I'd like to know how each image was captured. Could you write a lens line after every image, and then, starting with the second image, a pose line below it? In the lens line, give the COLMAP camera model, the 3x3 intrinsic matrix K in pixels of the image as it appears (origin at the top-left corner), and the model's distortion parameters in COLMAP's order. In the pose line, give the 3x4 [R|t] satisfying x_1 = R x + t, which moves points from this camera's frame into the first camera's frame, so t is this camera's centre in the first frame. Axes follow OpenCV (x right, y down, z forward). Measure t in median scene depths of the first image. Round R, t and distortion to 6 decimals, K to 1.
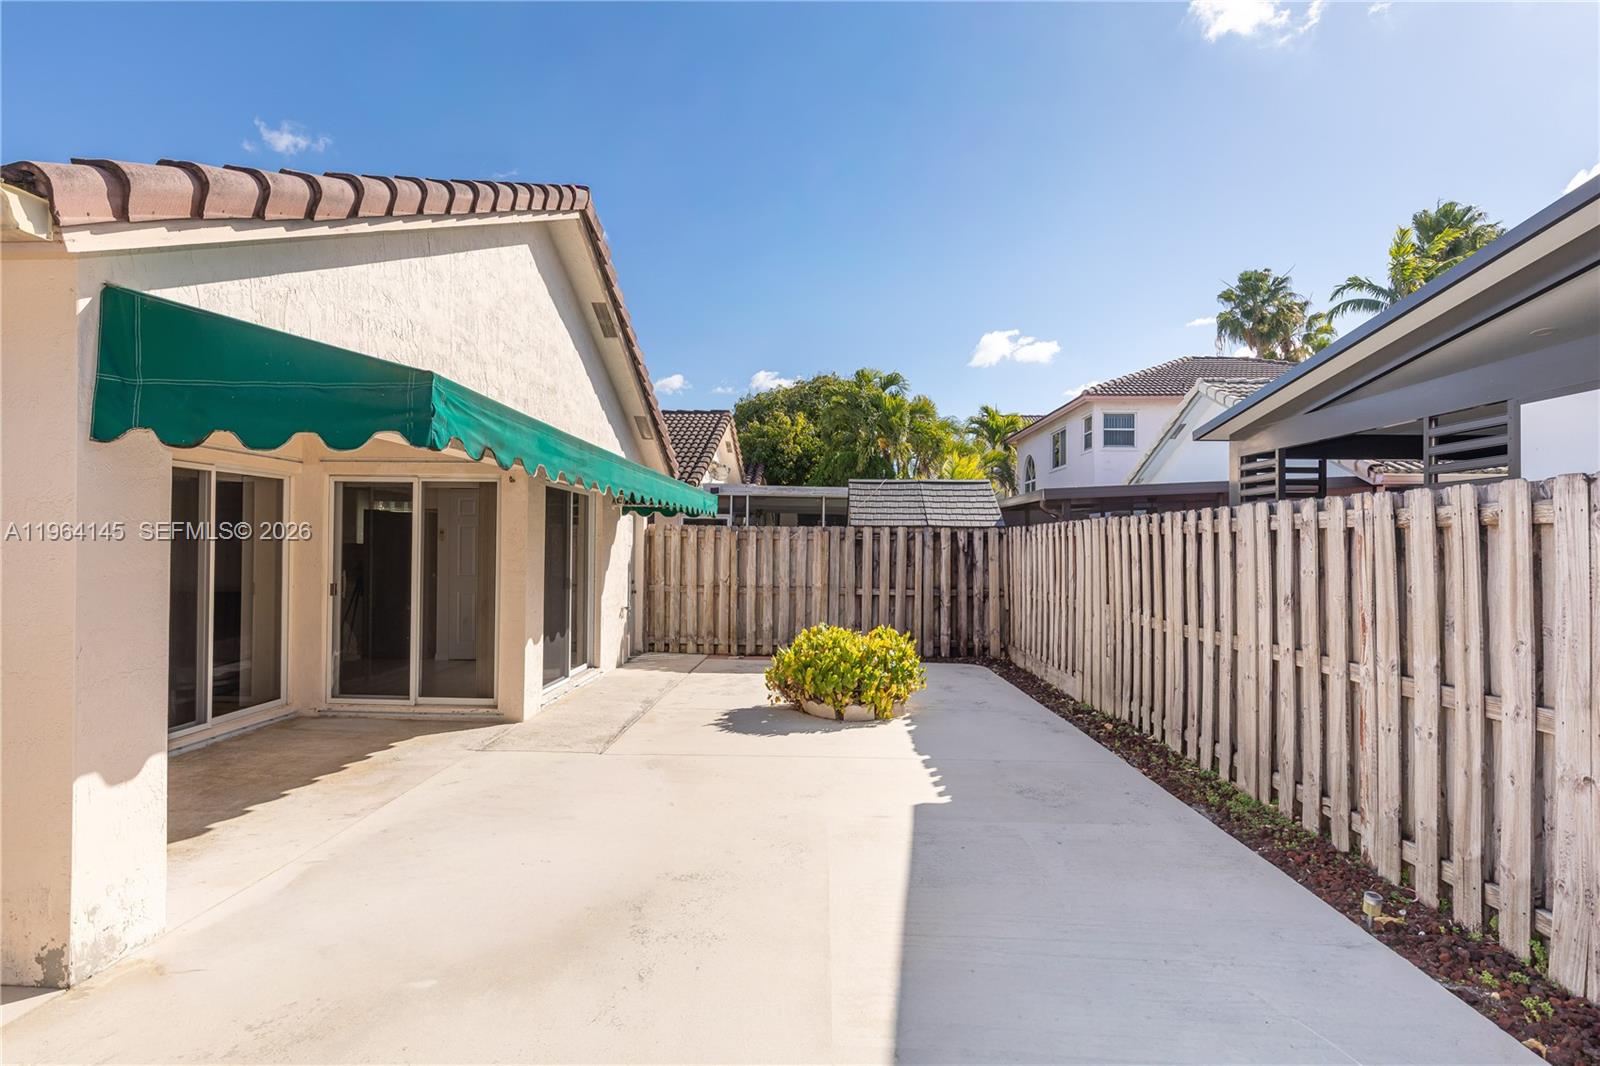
lens RADIAL K [[842.4, 0, 799.9], [0, 842.4, 530.8], [0, 0, 1]] dist [0.019410, -0.002409]
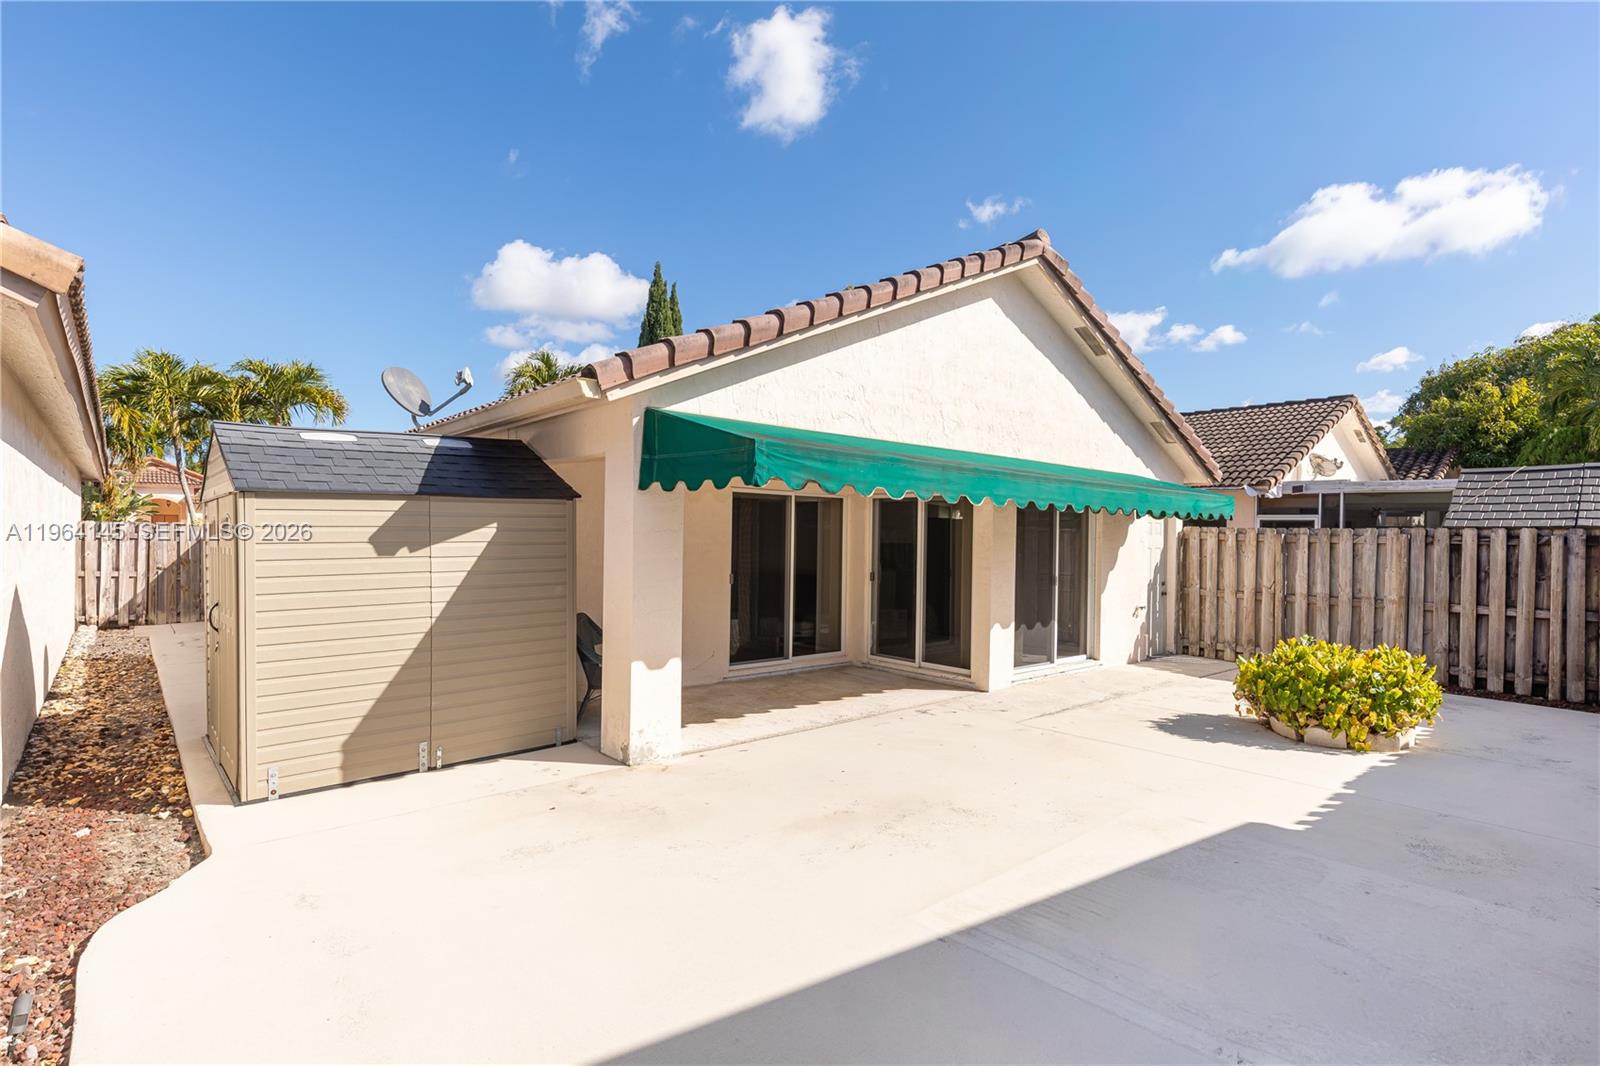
lens RADIAL K [[826.2, 0, 799.0], [0, 826.2, 529.6], [0, 0, 1]] dist [0.016890, -0.000027]
pose [[0.684684, -0.004785, -0.728824, 0.316949], [0.002402, 0.999988, -0.004308, -0.002183], [0.728836, 0.001199, 0.684687, -0.011047]]
